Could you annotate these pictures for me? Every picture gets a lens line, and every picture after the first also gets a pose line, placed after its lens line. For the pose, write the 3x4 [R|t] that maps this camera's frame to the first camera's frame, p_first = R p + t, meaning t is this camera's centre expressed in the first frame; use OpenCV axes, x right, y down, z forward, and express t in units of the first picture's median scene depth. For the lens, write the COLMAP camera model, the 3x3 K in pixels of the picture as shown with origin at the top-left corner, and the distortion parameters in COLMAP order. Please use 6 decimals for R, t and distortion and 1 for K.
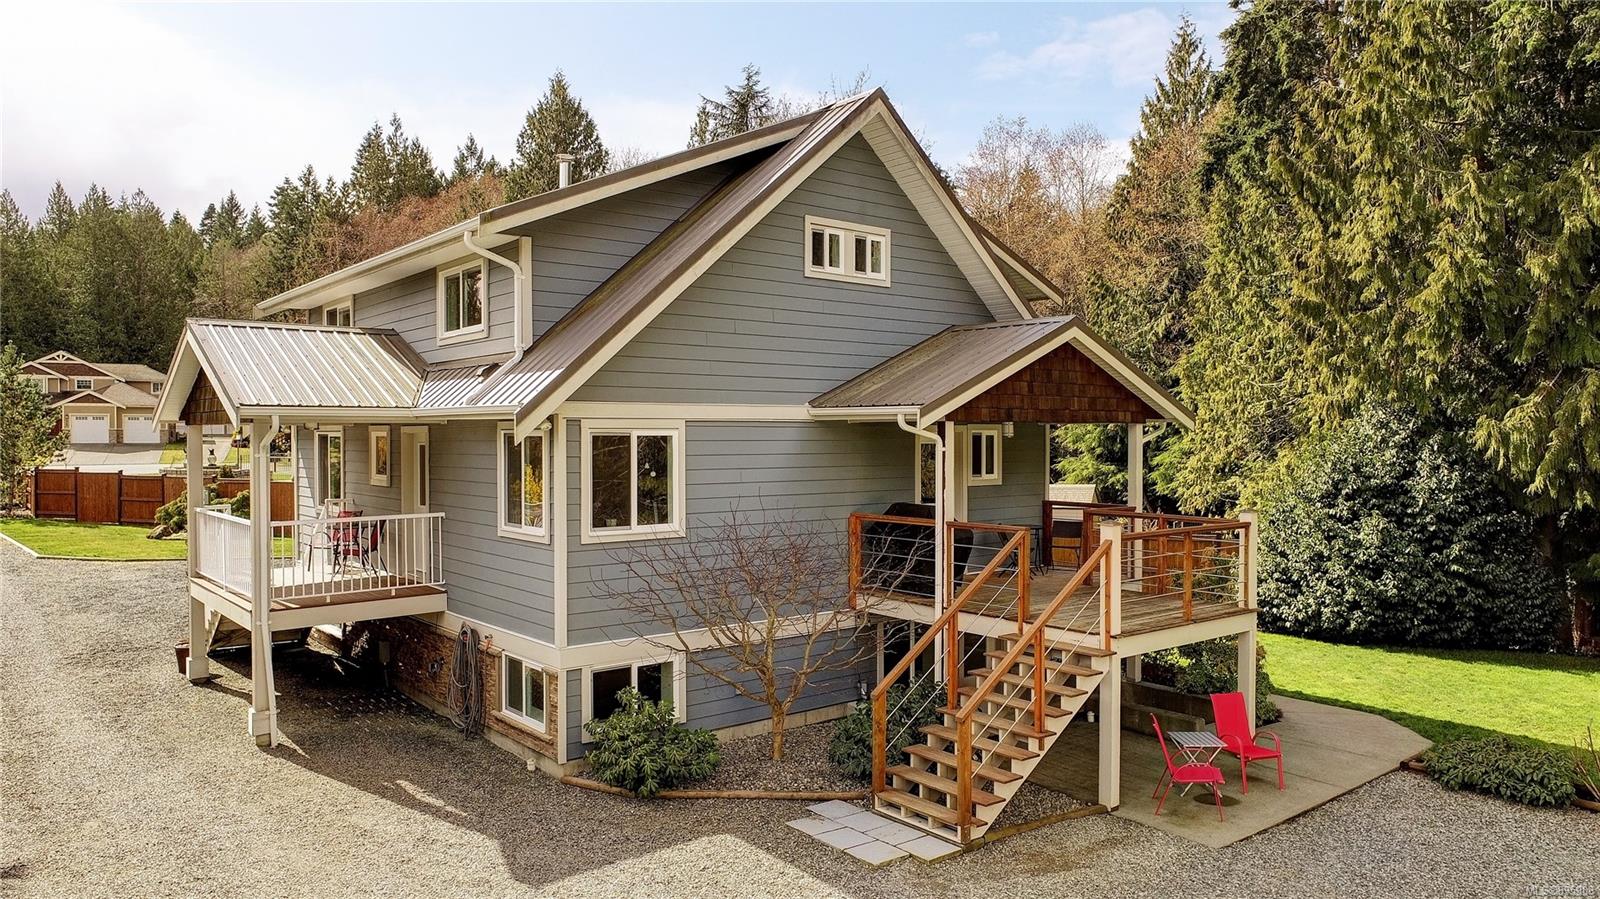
lens RADIAL K [[1100.4, 0, 796.6], [0, 1100.4, 448.1], [0, 0, 1]] dist [-0.008929, -0.001919]
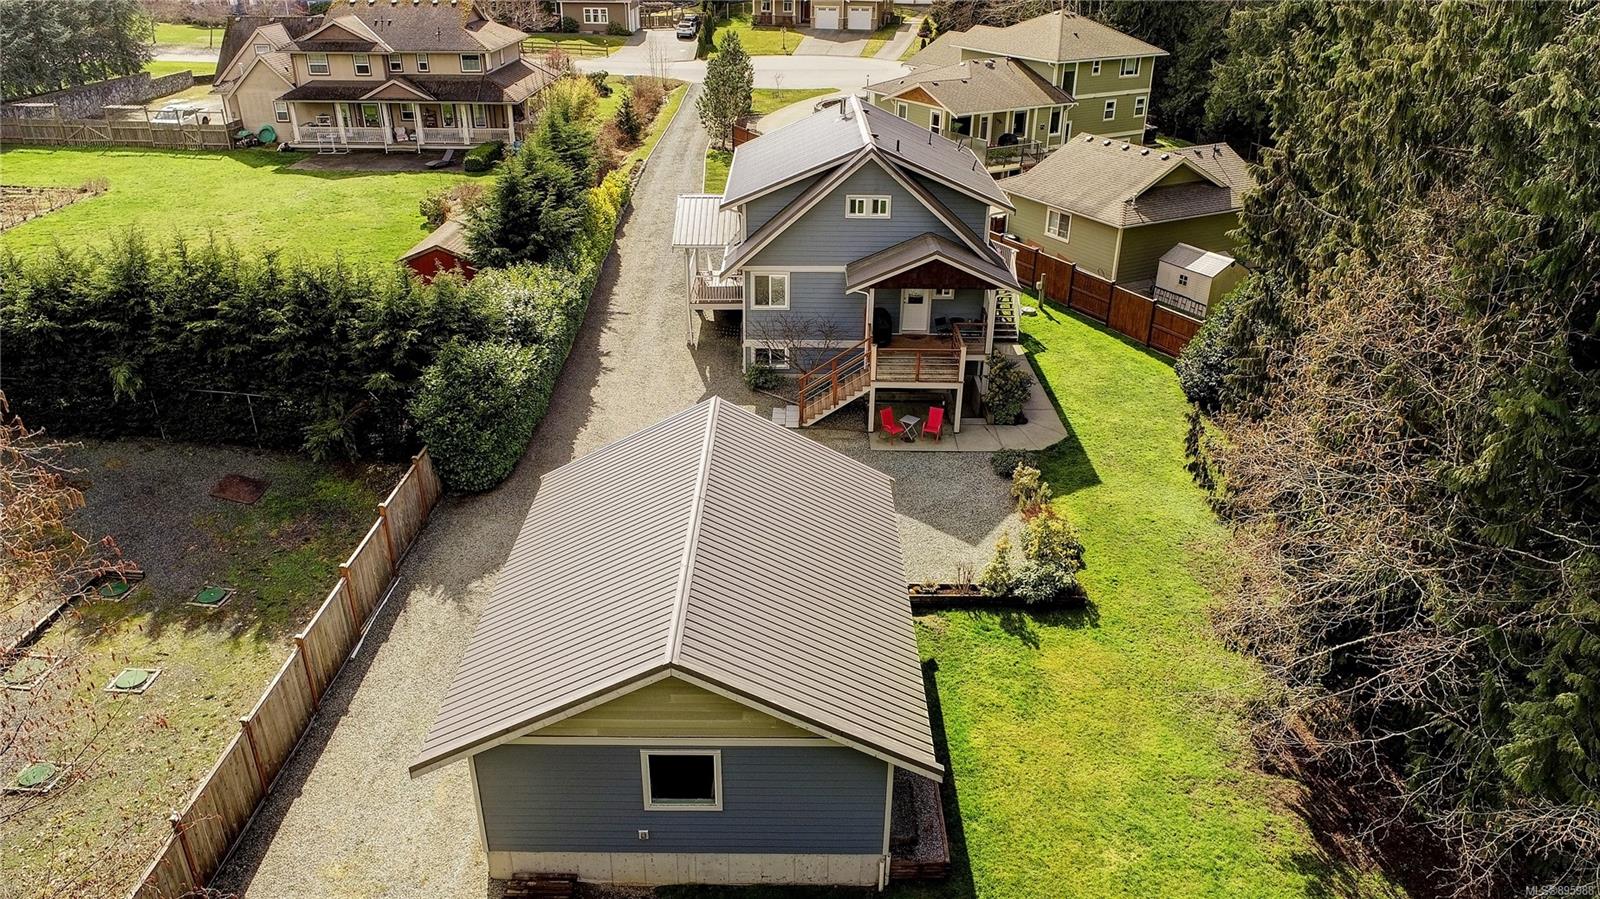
lens RADIAL K [[1100.4, 0, 800.7], [0, 1100.4, 449.3], [0, 0, 1]] dist [-0.008929, -0.001919]
pose [[0.784820, 0.280074, -0.552826, 1.514160], [-0.018338, 0.902156, 0.431020, -0.780500], [0.619453, -0.328135, 0.713166, -1.100193]]
